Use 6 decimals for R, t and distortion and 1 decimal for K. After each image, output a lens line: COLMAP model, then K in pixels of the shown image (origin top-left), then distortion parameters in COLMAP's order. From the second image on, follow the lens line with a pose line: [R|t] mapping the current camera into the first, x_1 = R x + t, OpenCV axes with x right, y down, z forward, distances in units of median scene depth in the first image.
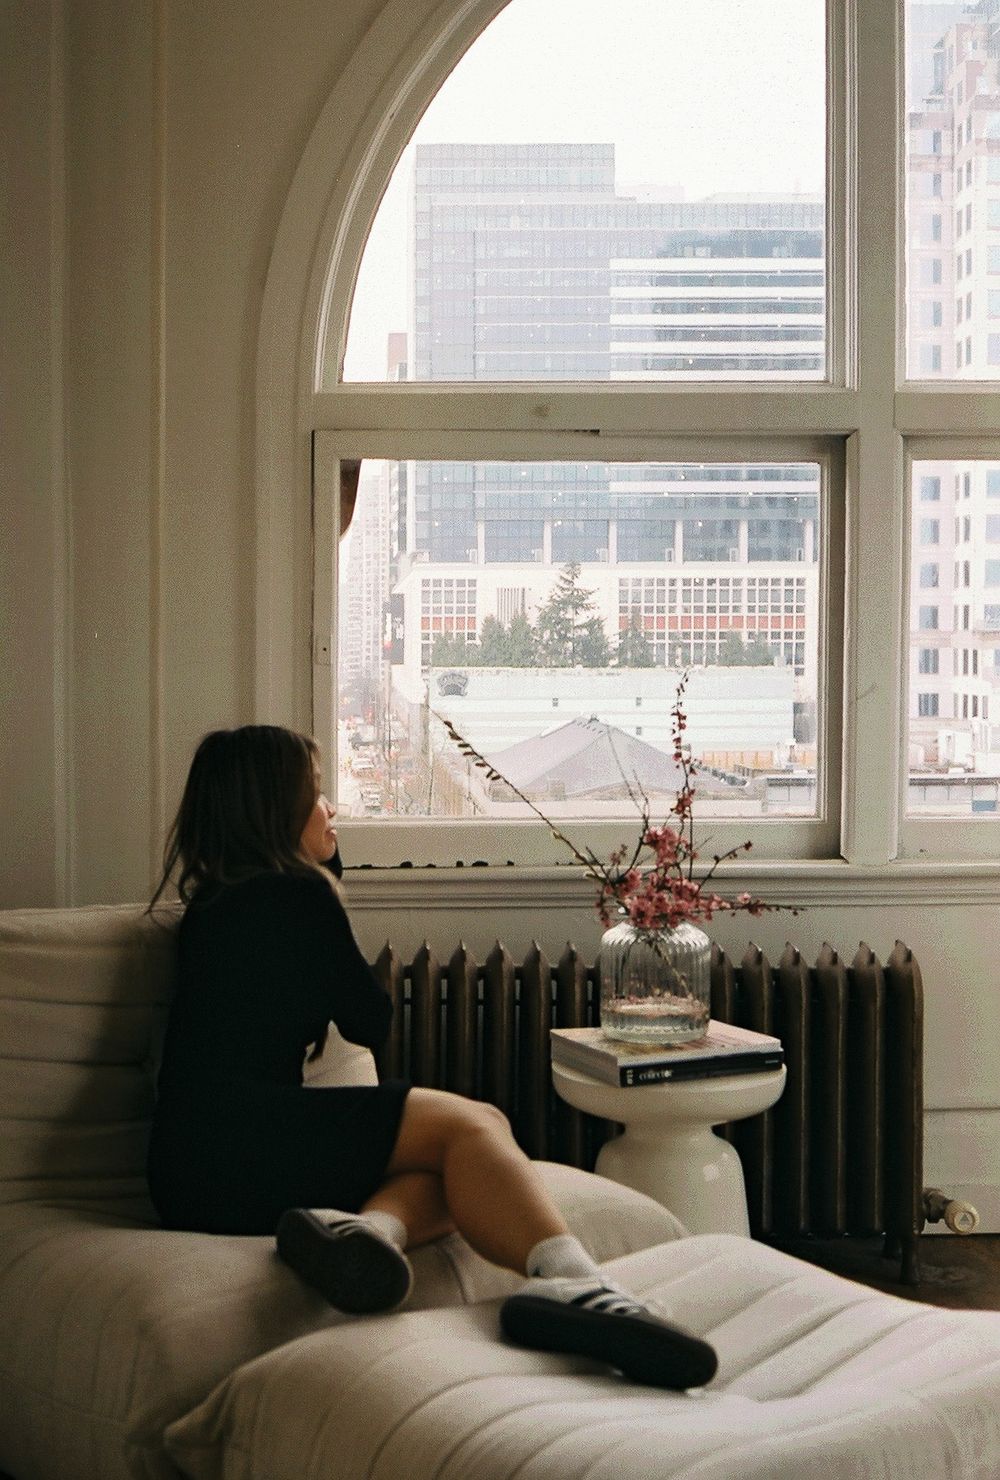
lens RADIAL K [[2143.5, 0, 499.9], [0, 2143.5, 738.7], [0, 0, 1]] dist [-0.064787, 0.000000]
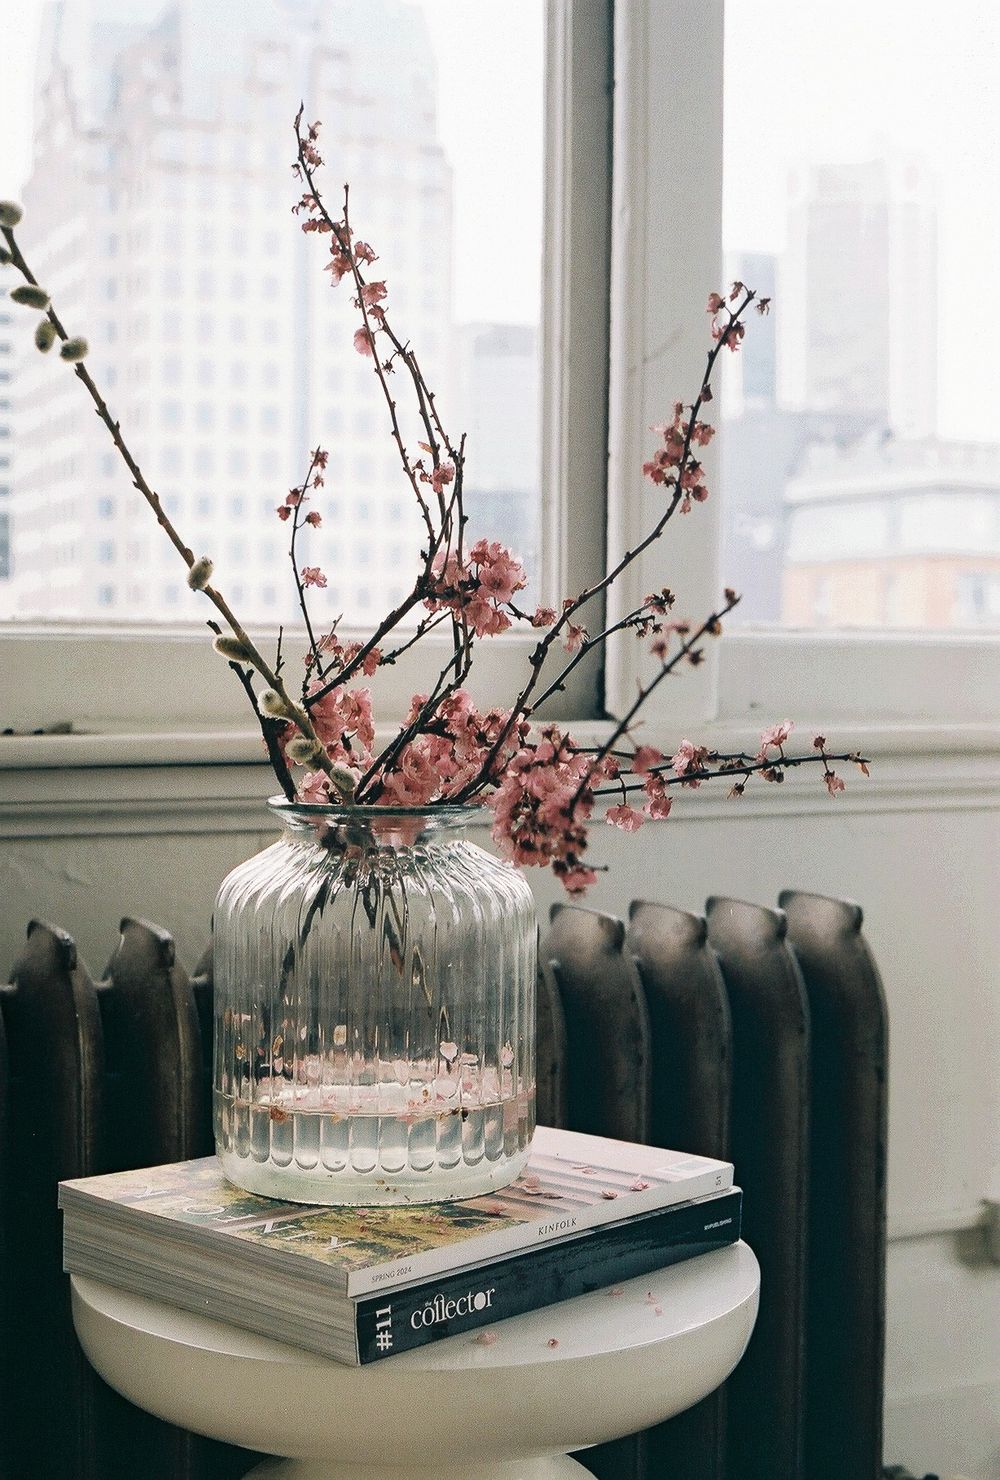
lens RADIAL K [[2143.5, 0, 498.6], [0, 2143.5, 741.5], [0, 0, 1]] dist [-0.064787, 0.000000]
pose [[0.926868, -0.006257, 0.375336, -0.034150], [0.010525, 0.999901, -0.009321, 0.070597], [-0.375241, 0.012590, 0.926842, 0.647868]]
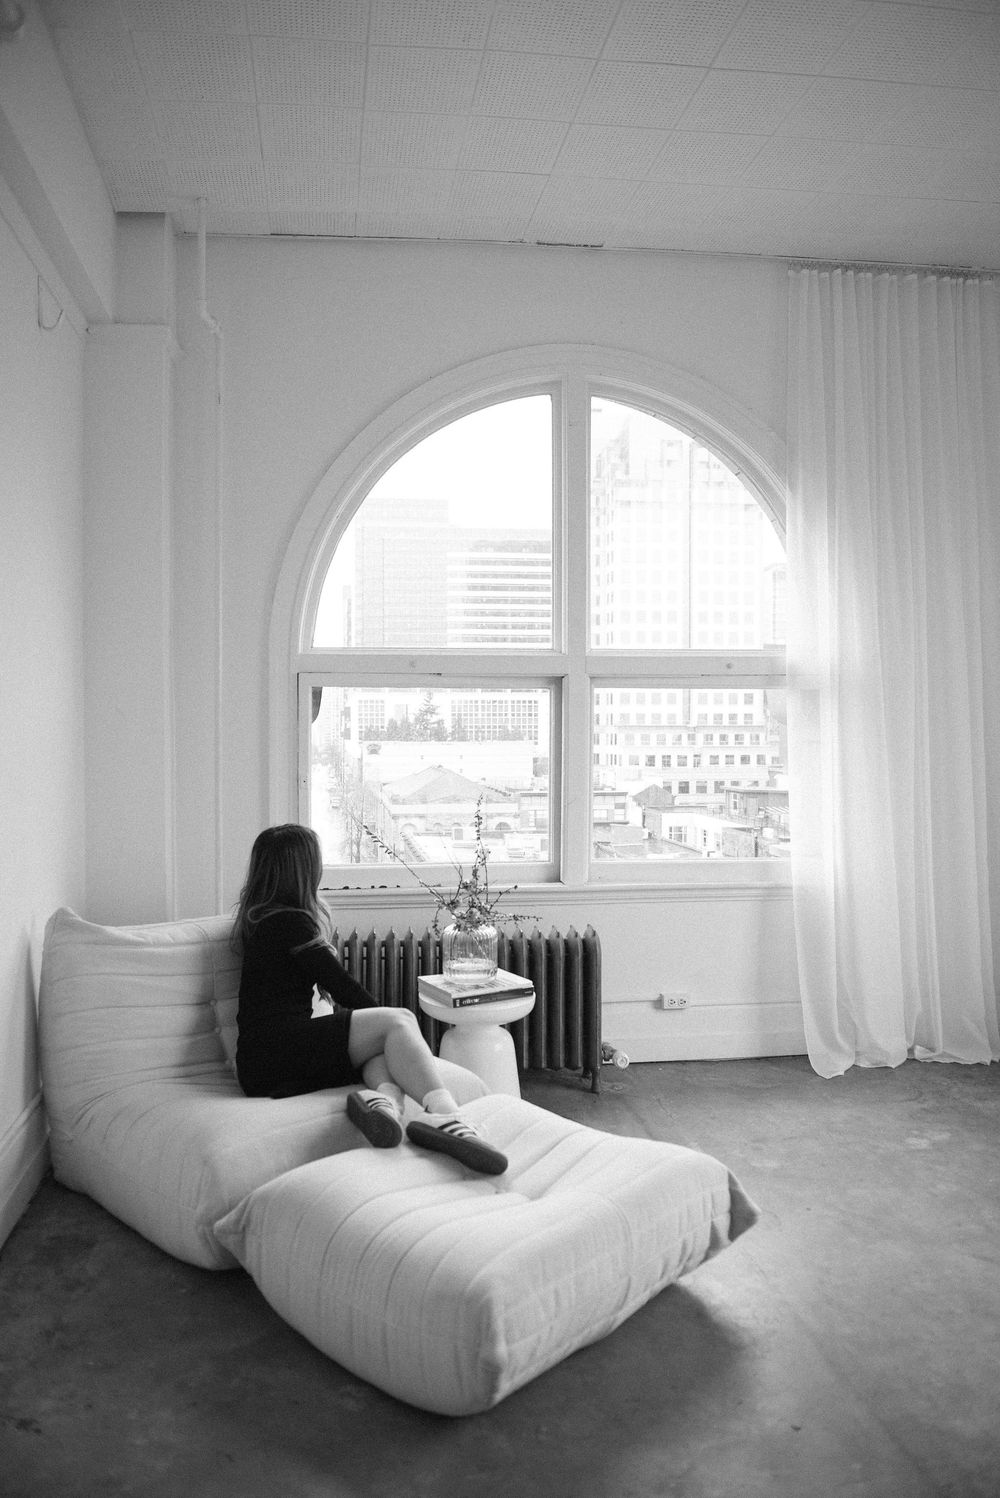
lens RADIAL K [[1001.8, 0, 495.5], [0, 1001.8, 753.9], [0, 0, 1]] dist [-0.039964, 0.001298]
pose [[0.995081, -0.002213, 0.099035, 0.003487], [0.004303, 0.999772, -0.020894, -0.050047], [-0.098967, 0.021218, 0.994865, 0.057260]]
